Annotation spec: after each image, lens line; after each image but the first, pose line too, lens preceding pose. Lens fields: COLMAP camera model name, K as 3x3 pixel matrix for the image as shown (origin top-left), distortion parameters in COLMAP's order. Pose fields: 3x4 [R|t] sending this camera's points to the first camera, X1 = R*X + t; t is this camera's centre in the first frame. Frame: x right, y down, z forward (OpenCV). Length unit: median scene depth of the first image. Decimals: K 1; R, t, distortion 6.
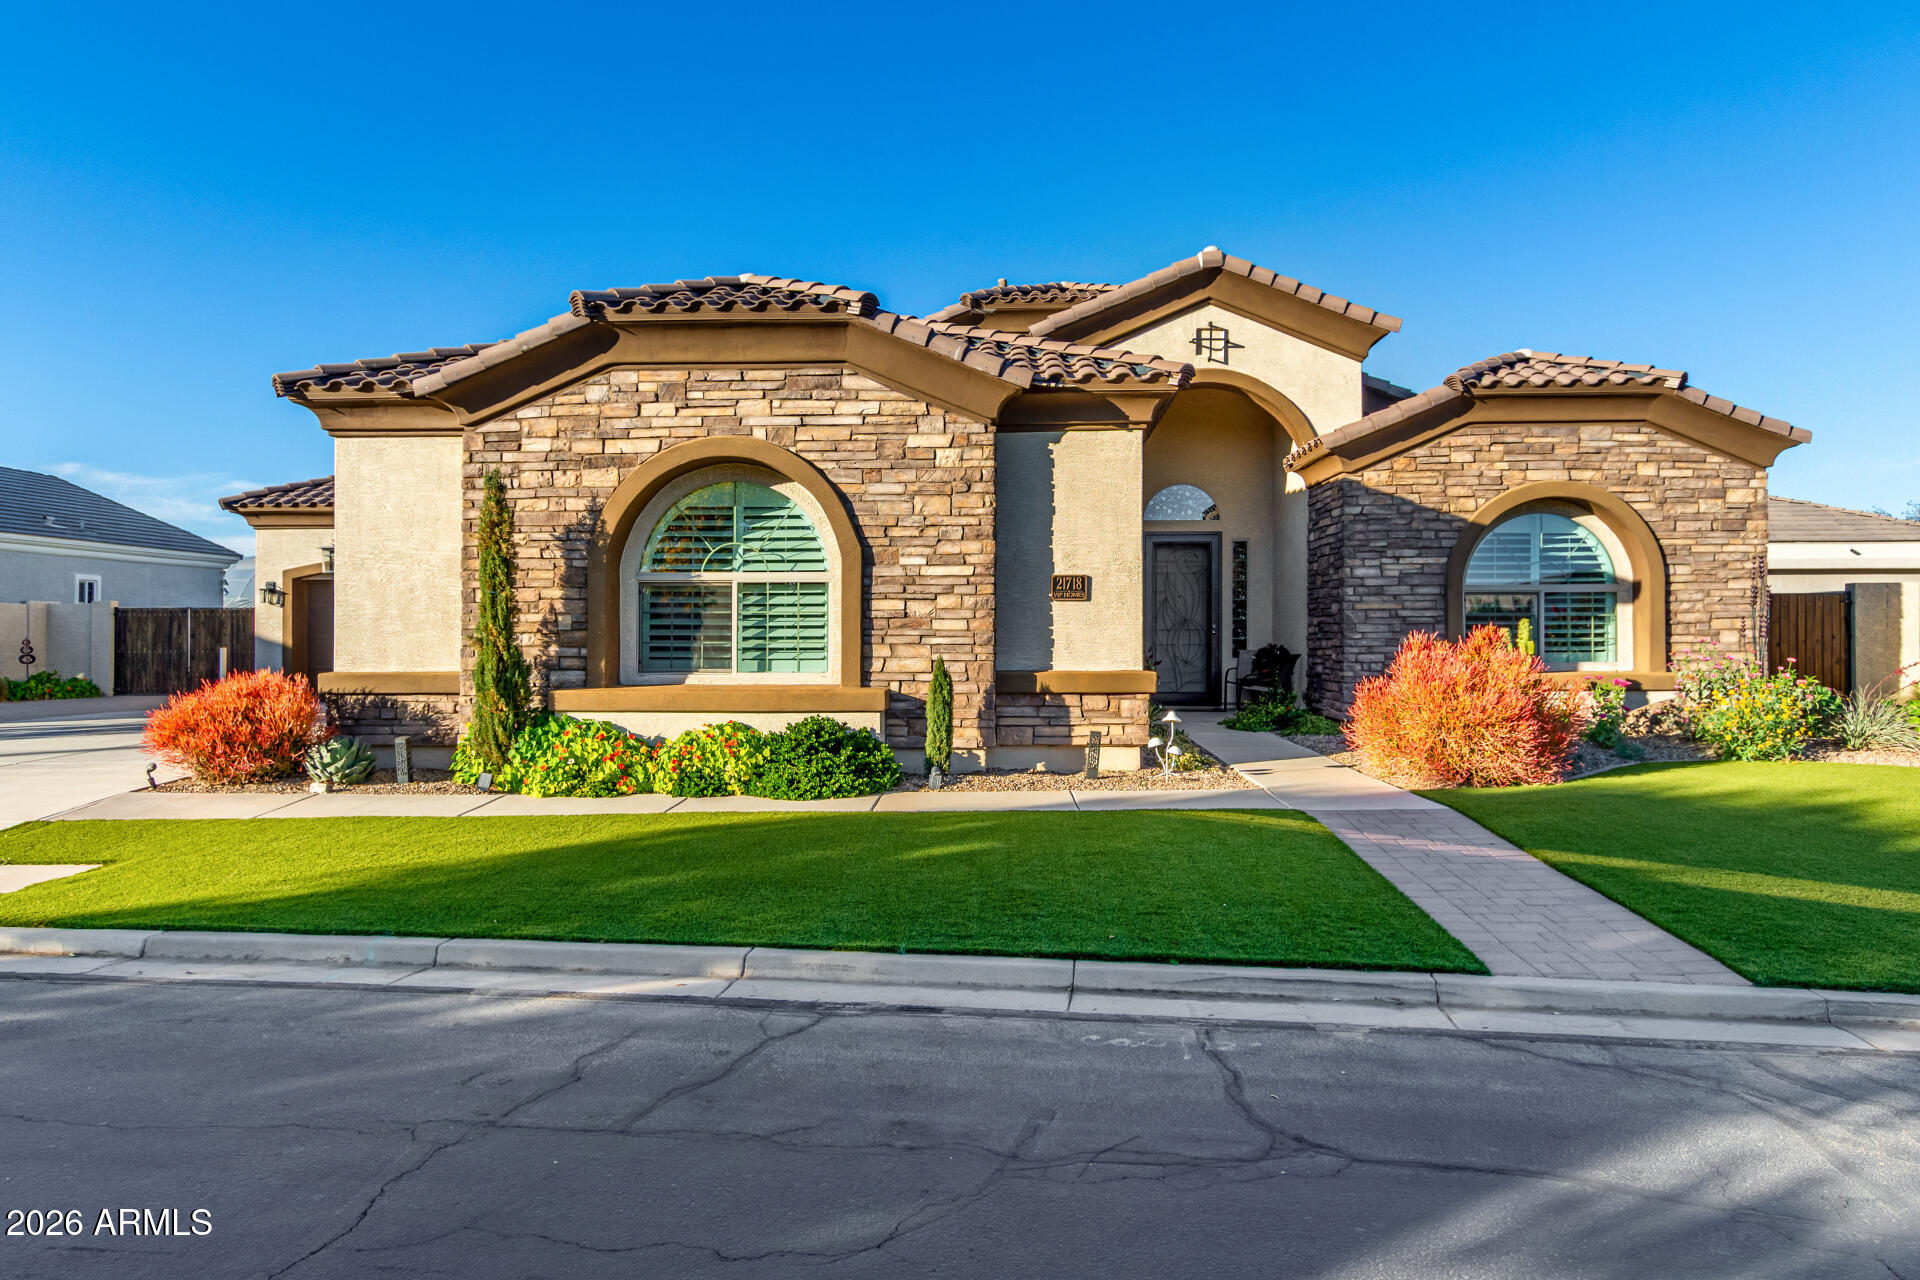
lens RADIAL K [[1266.7, 0, 971.0], [0, 1266.7, 628.9], [0, 0, 1]] dist [0.000049, -0.000056]
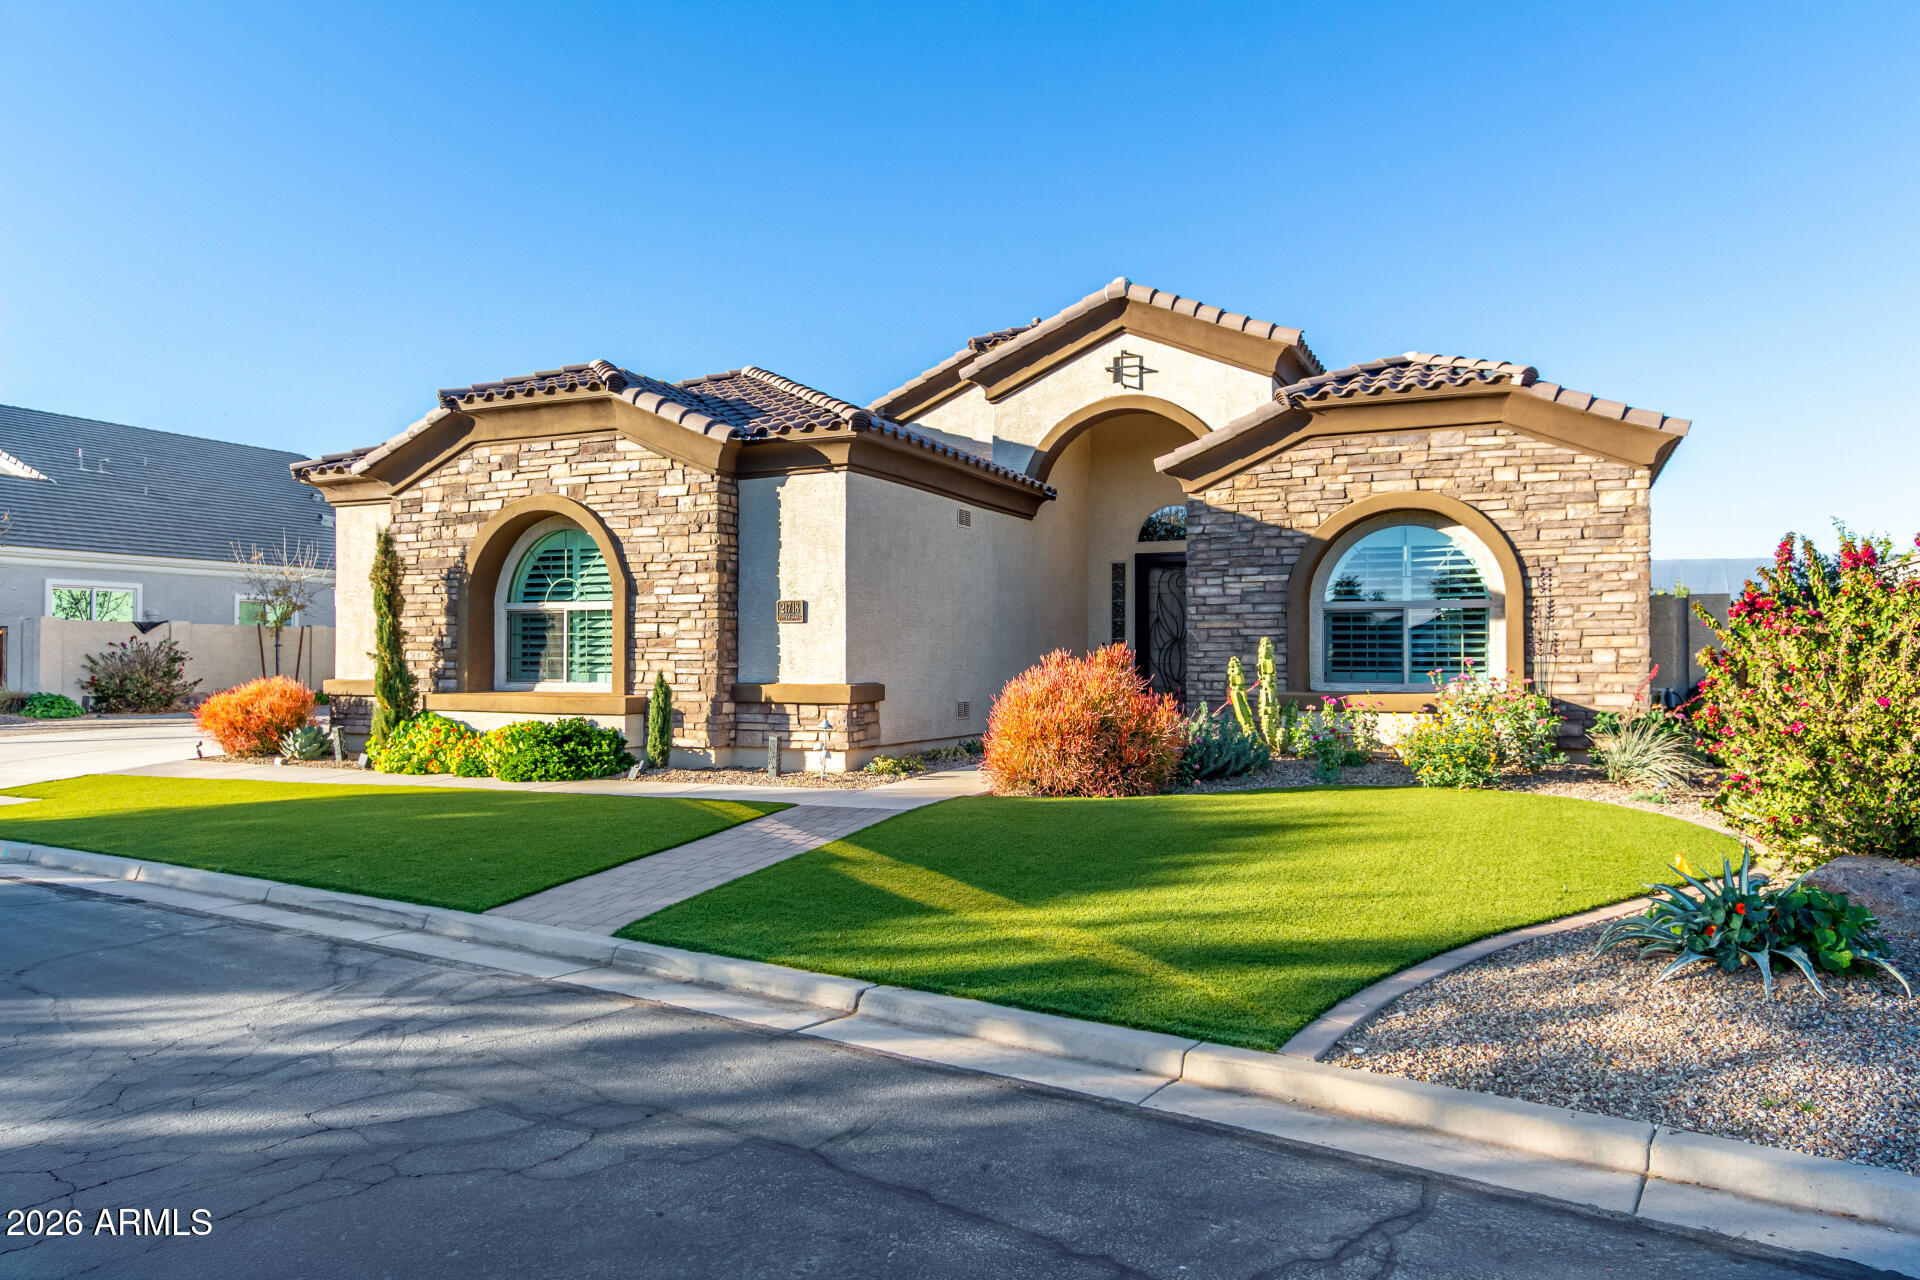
lens RADIAL K [[1266.7, 0, 969.4], [0, 1266.7, 647.7], [0, 0, 1]] dist [0.000049, -0.000056]
pose [[0.924067, -0.000358, -0.382230, 0.668872], [-0.000144, 0.999999, -0.001285, 0.001862], [0.382230, 0.001242, 0.924066, -0.001045]]
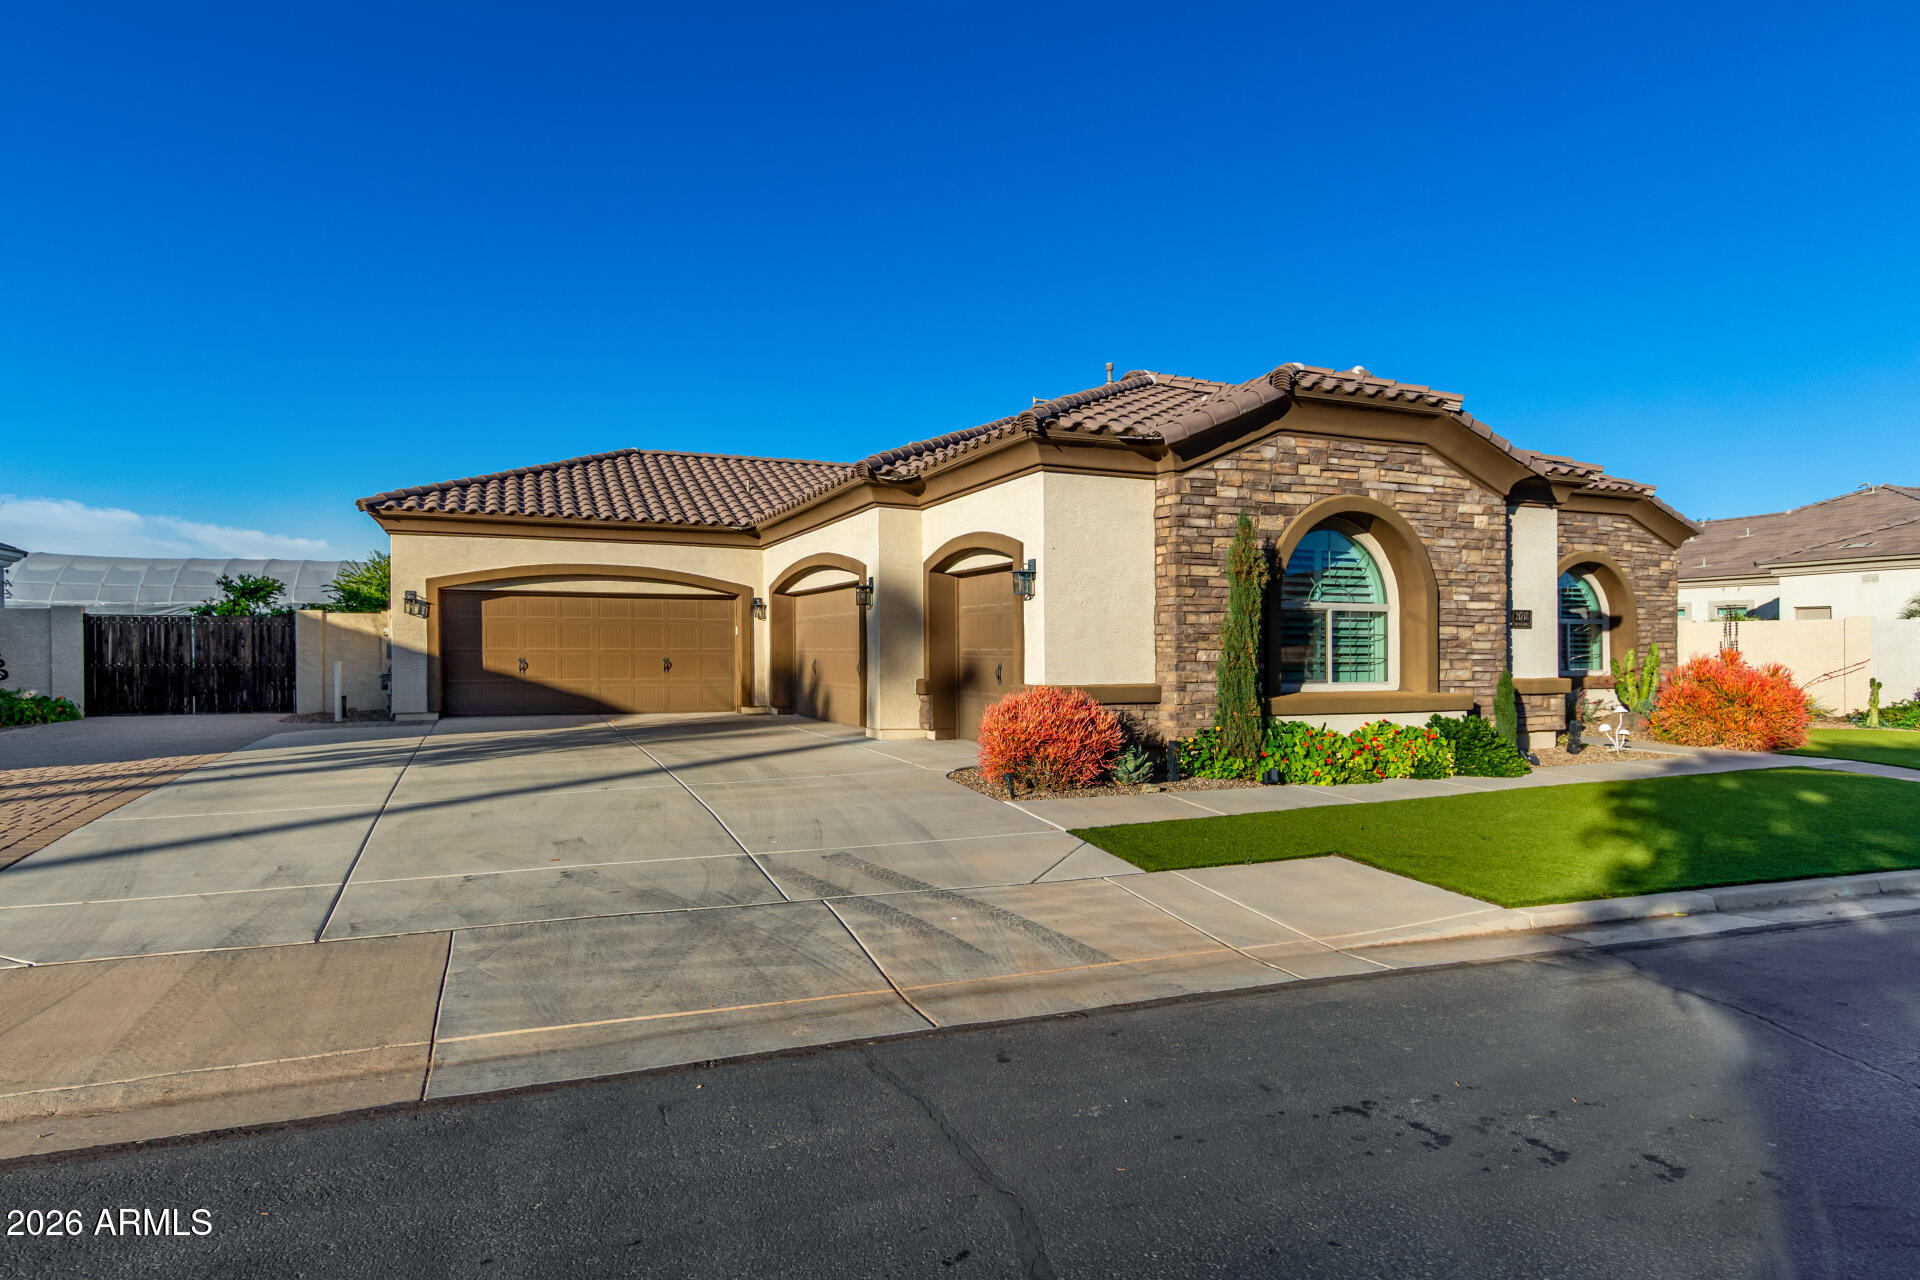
lens RADIAL K [[1082.7, 0, 955.4], [0, 1082.7, 621.6], [0, 0, 1]] dist [-0.000879, 0.000737]
pose [[0.904049, 0.014305, 0.427190, -0.995885], [-0.006625, 0.999789, -0.019459, -0.002324], [-0.427378, 0.014762, 0.903952, 0.191027]]
